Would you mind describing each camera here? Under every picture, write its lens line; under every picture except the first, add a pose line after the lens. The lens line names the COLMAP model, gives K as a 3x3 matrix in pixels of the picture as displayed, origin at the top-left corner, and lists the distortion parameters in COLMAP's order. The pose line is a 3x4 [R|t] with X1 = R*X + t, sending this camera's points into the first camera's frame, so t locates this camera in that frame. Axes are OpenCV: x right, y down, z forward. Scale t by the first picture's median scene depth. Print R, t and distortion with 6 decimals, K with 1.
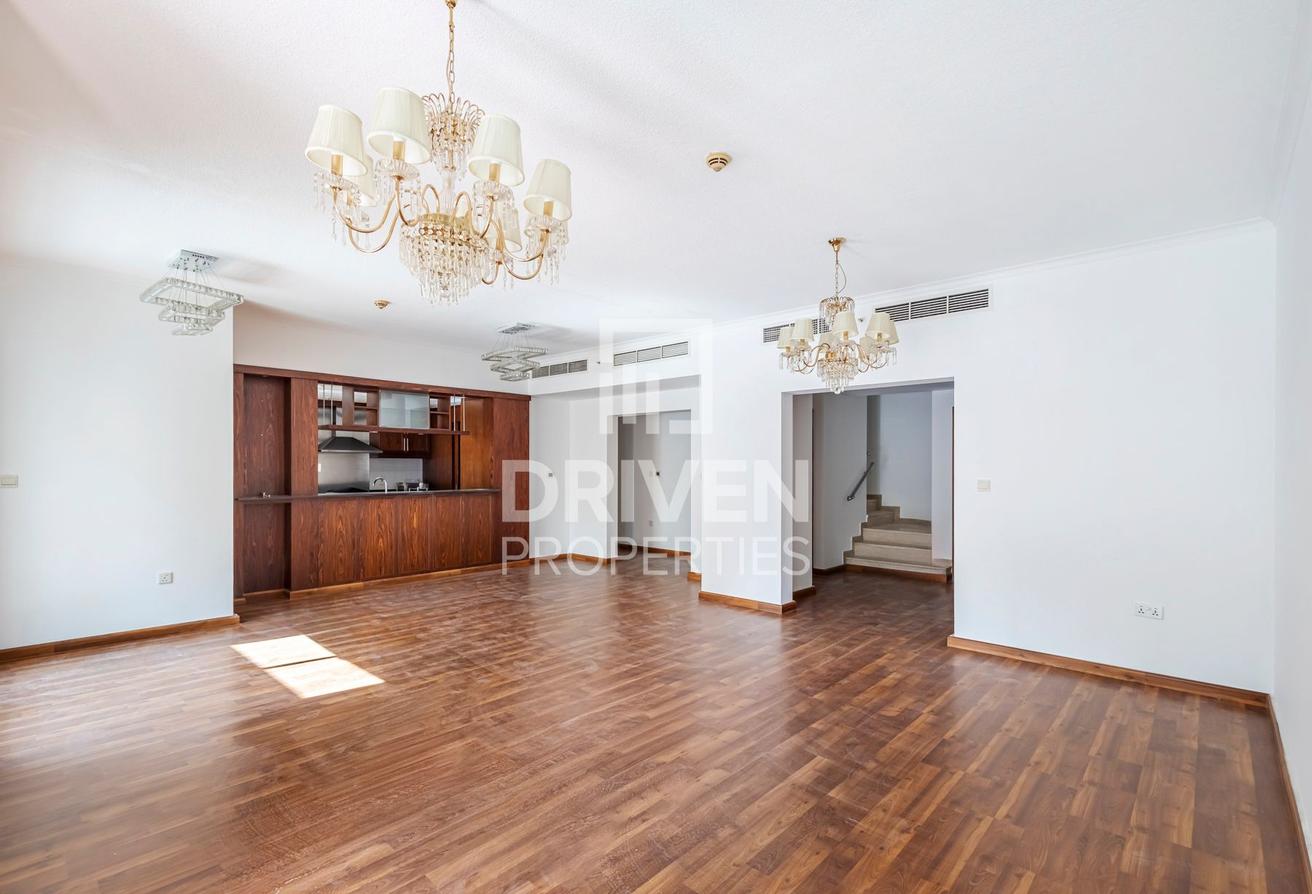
lens RADIAL K [[618.1, 0, 656.0], [0, 618.1, 447.0], [0, 0, 1]] dist [-0.002205, -0.000175]
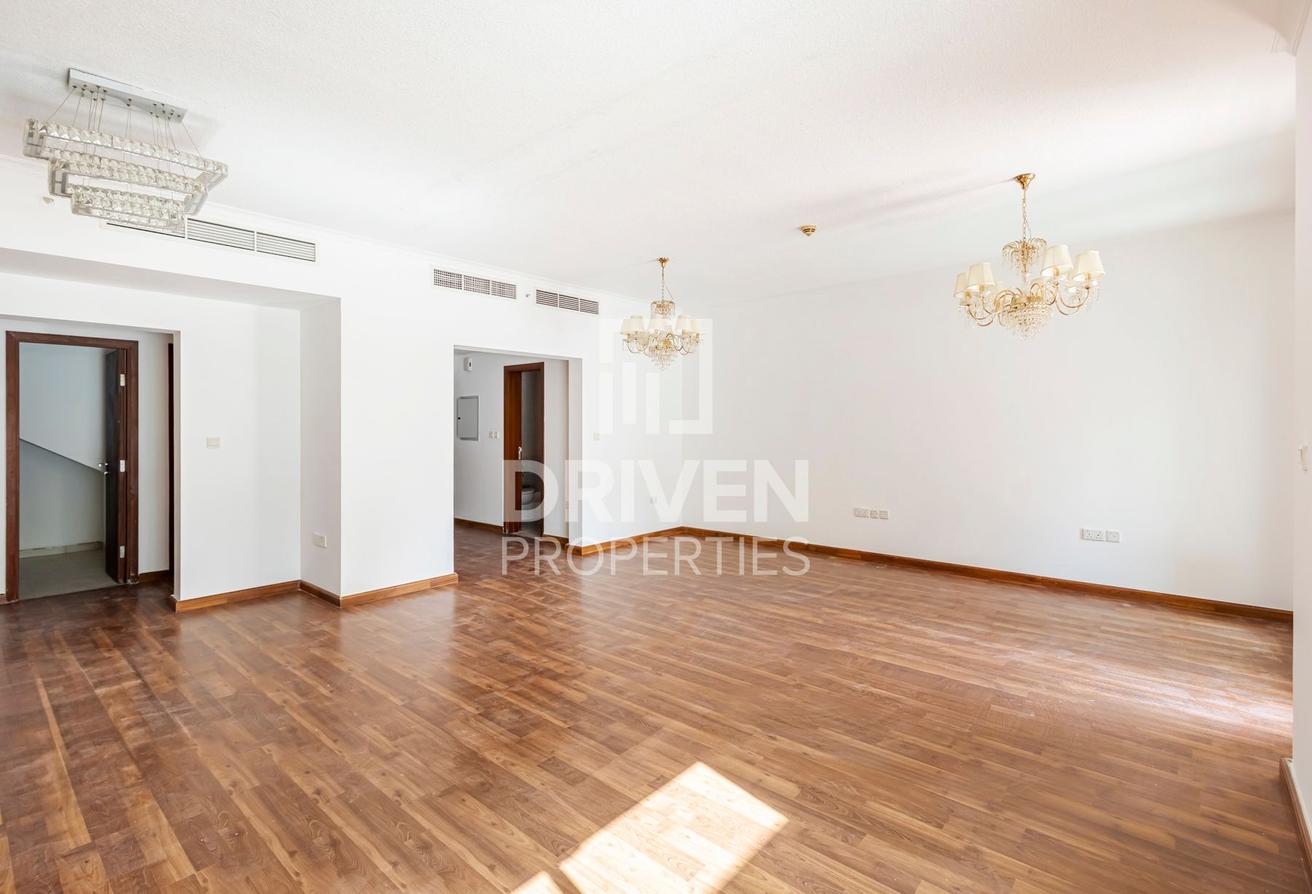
lens RADIAL K [[606.6, 0, 653.1], [0, 606.6, 417.6], [0, 0, 1]] dist [0.003090, 0.000439]
pose [[-0.024513, 0.001410, 0.999699, -1.026907], [-0.029886, 0.999551, -0.002142, 0.018166], [-0.999253, -0.029930, -0.024460, 1.023678]]
